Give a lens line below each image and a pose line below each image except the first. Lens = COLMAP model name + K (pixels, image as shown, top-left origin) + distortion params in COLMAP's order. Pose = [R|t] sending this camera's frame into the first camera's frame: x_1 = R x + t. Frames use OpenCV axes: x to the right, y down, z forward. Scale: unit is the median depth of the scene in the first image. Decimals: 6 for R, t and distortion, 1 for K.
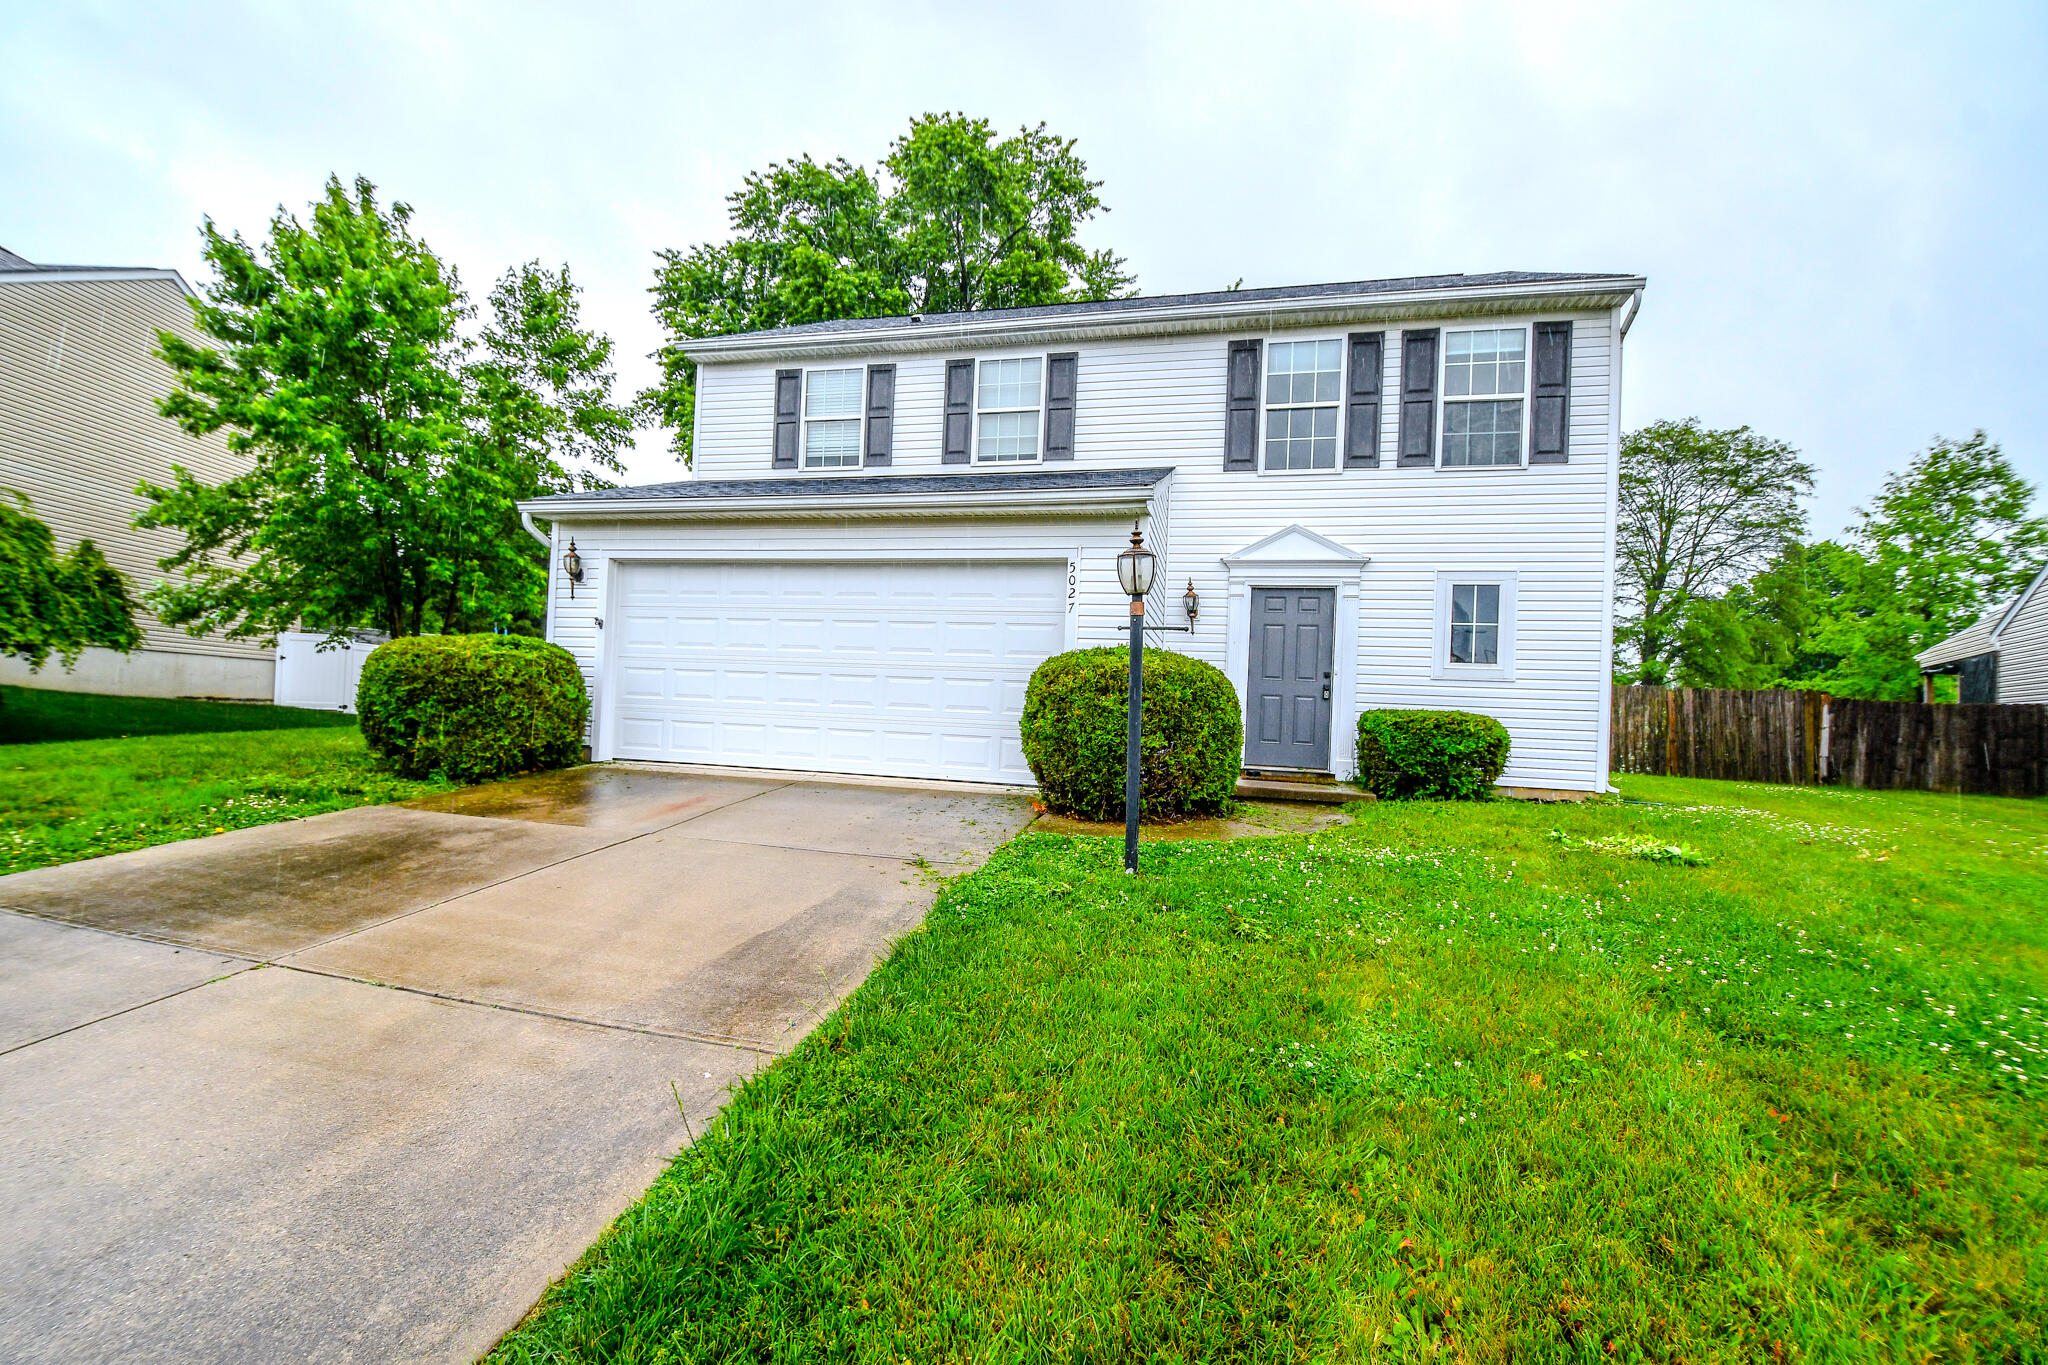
lens RADIAL K [[890.4, 0, 997.7], [0, 890.4, 698.9], [0, 0, 1]] dist [0.014703, -0.023256]
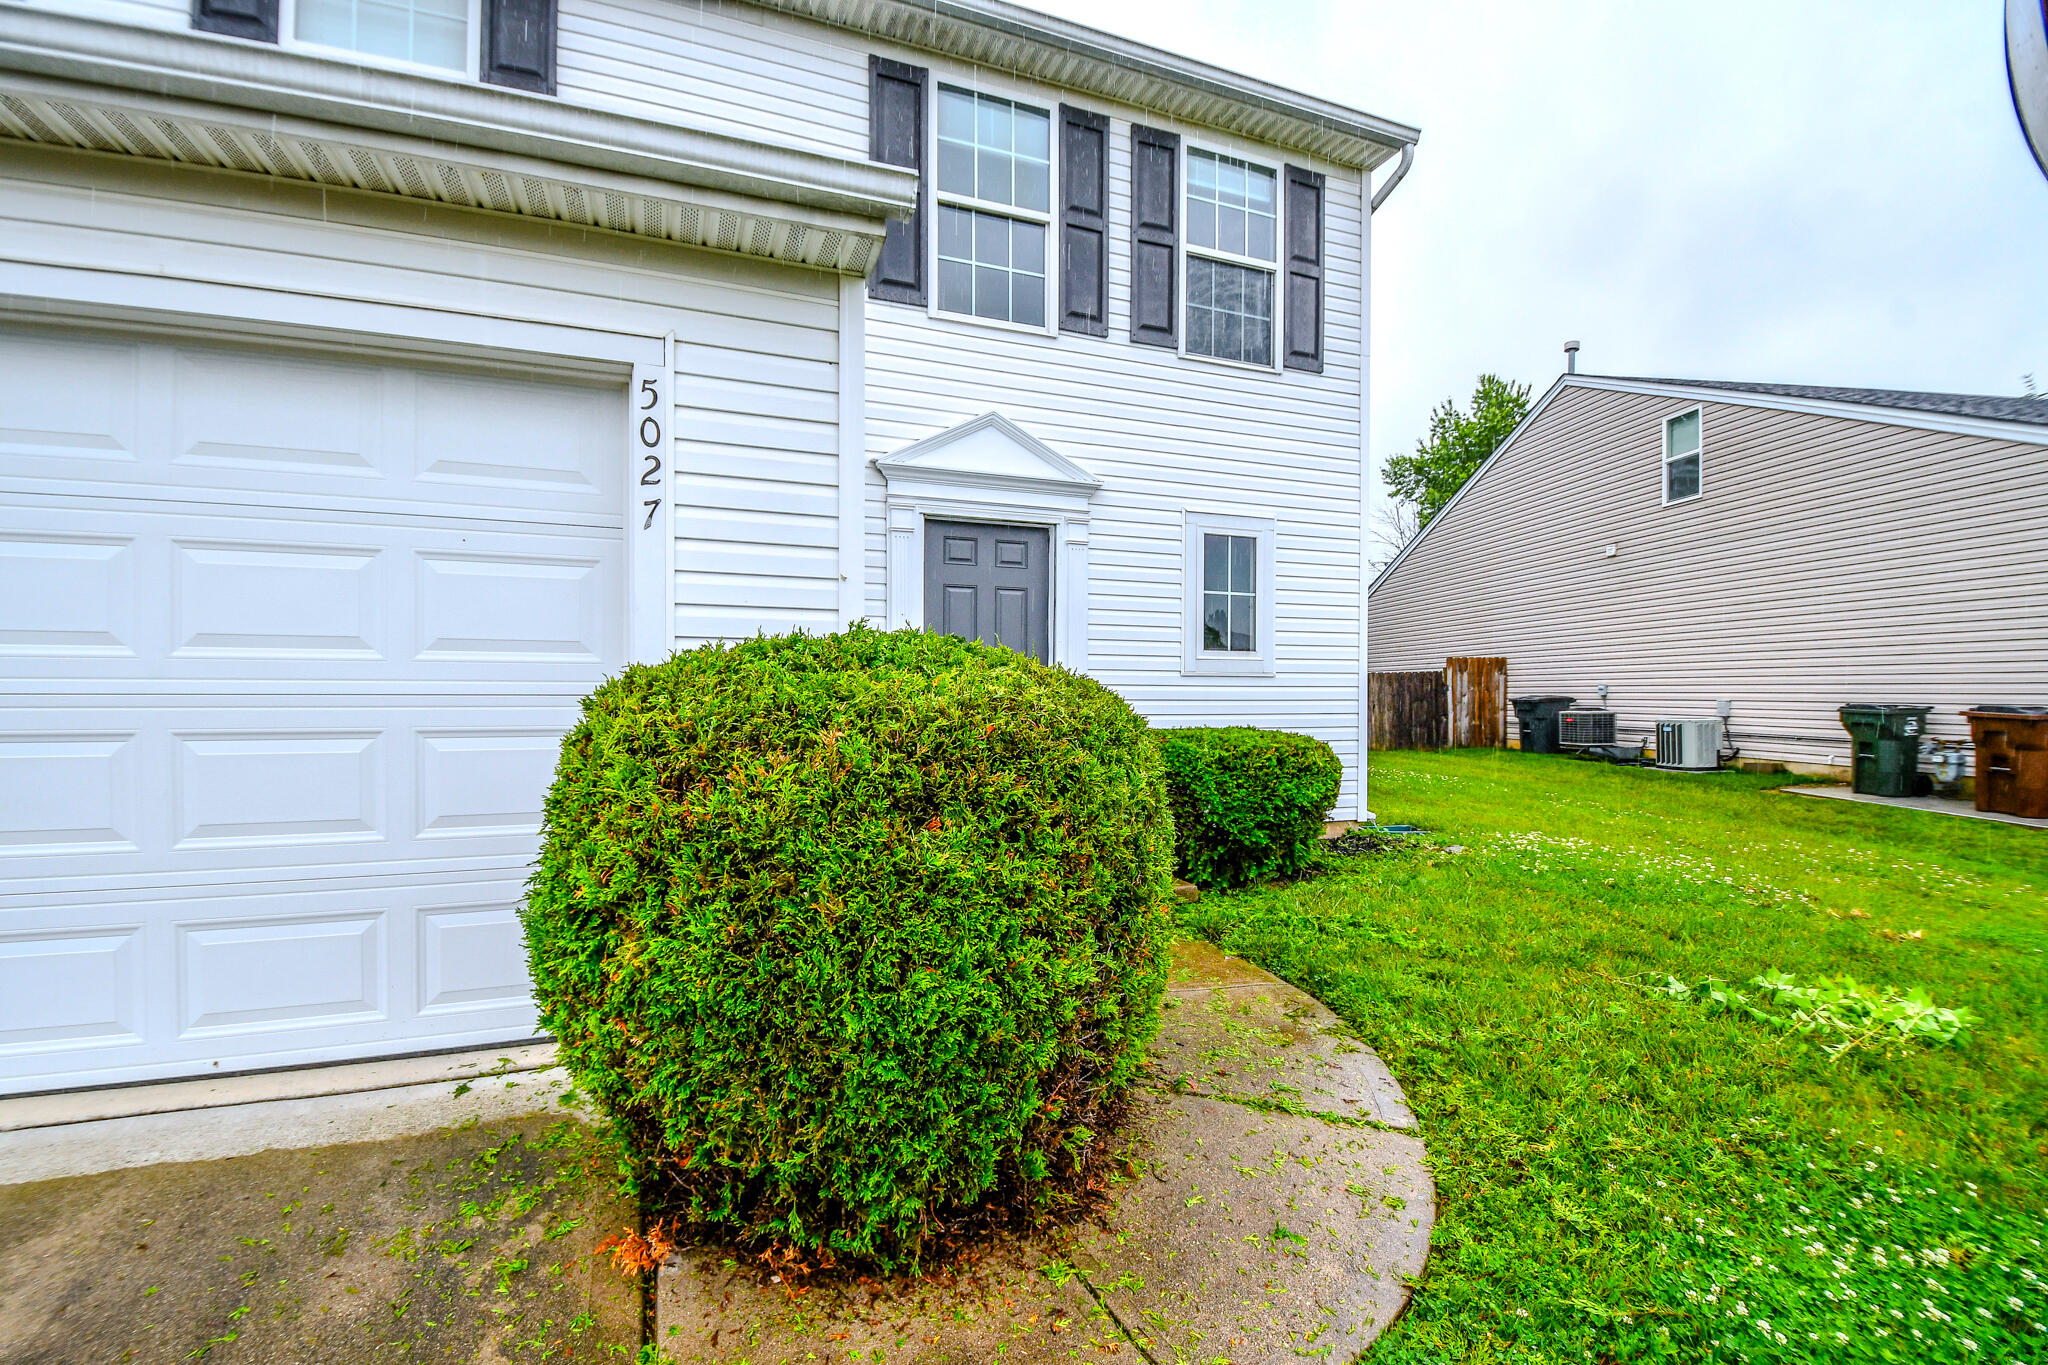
lens RADIAL K [[890.4, 0, 997.7], [0, 890.4, 698.9], [0, 0, 1]] dist [0.014703, -0.023256]
pose [[0.810642, -0.044128, 0.583877, -0.009950], [0.022924, 0.998783, 0.043658, -0.035386], [-0.585093, -0.022006, 0.810668, 0.525042]]
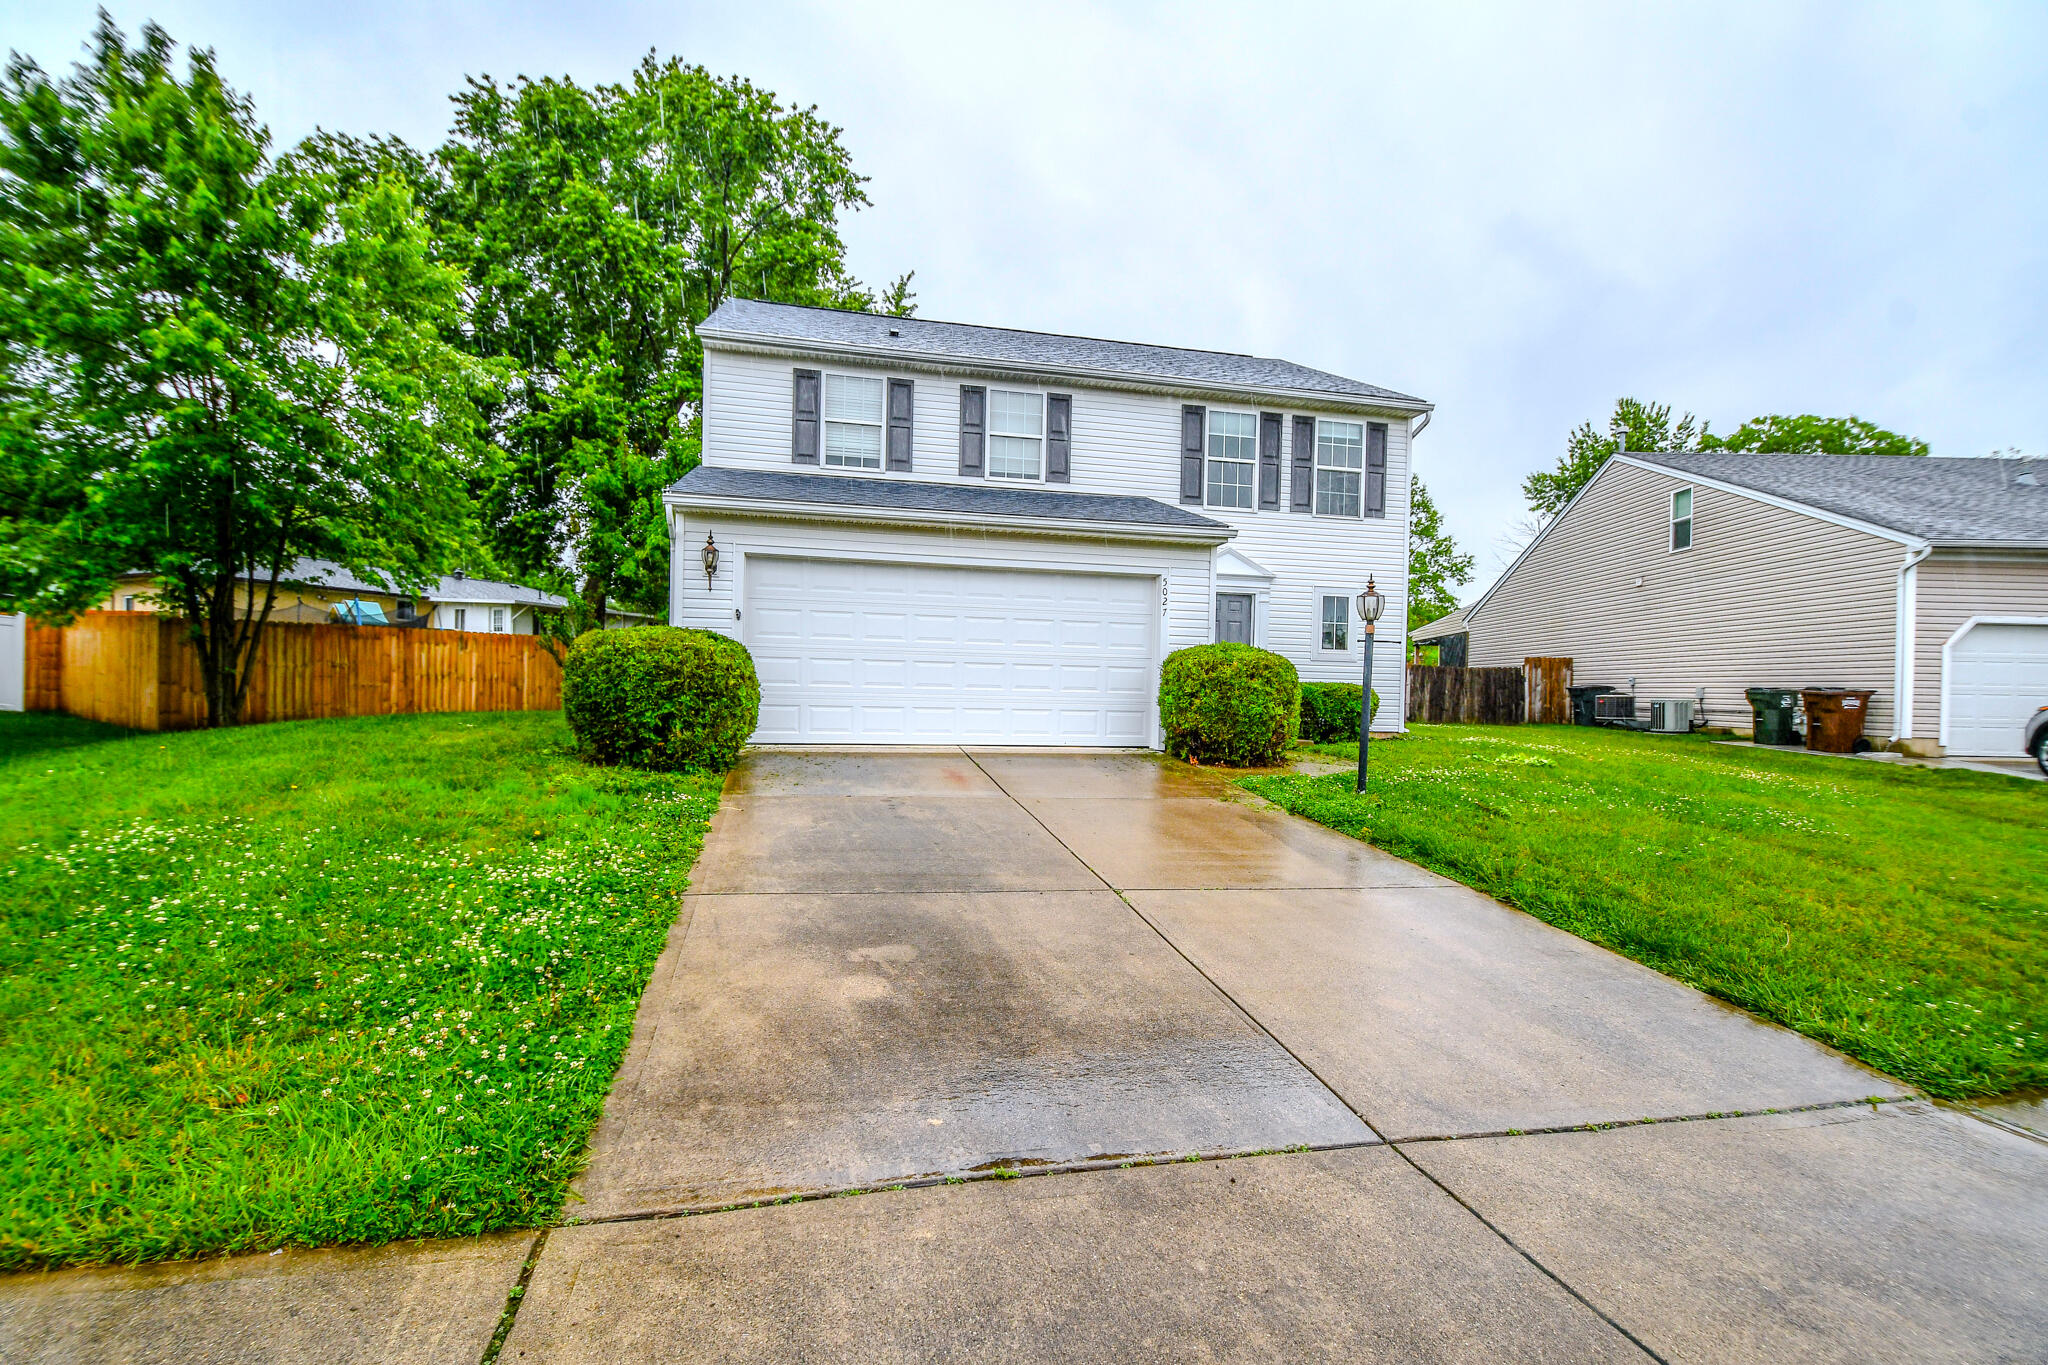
lens RADIAL K [[890.4, 0, 997.7], [0, 890.4, 698.9], [0, 0, 1]] dist [0.014703, -0.023256]
pose [[0.891801, -0.028892, 0.451504, -0.609337], [0.010122, 0.998983, 0.043933, -0.027366], [-0.452314, -0.034610, 0.891187, -0.067860]]
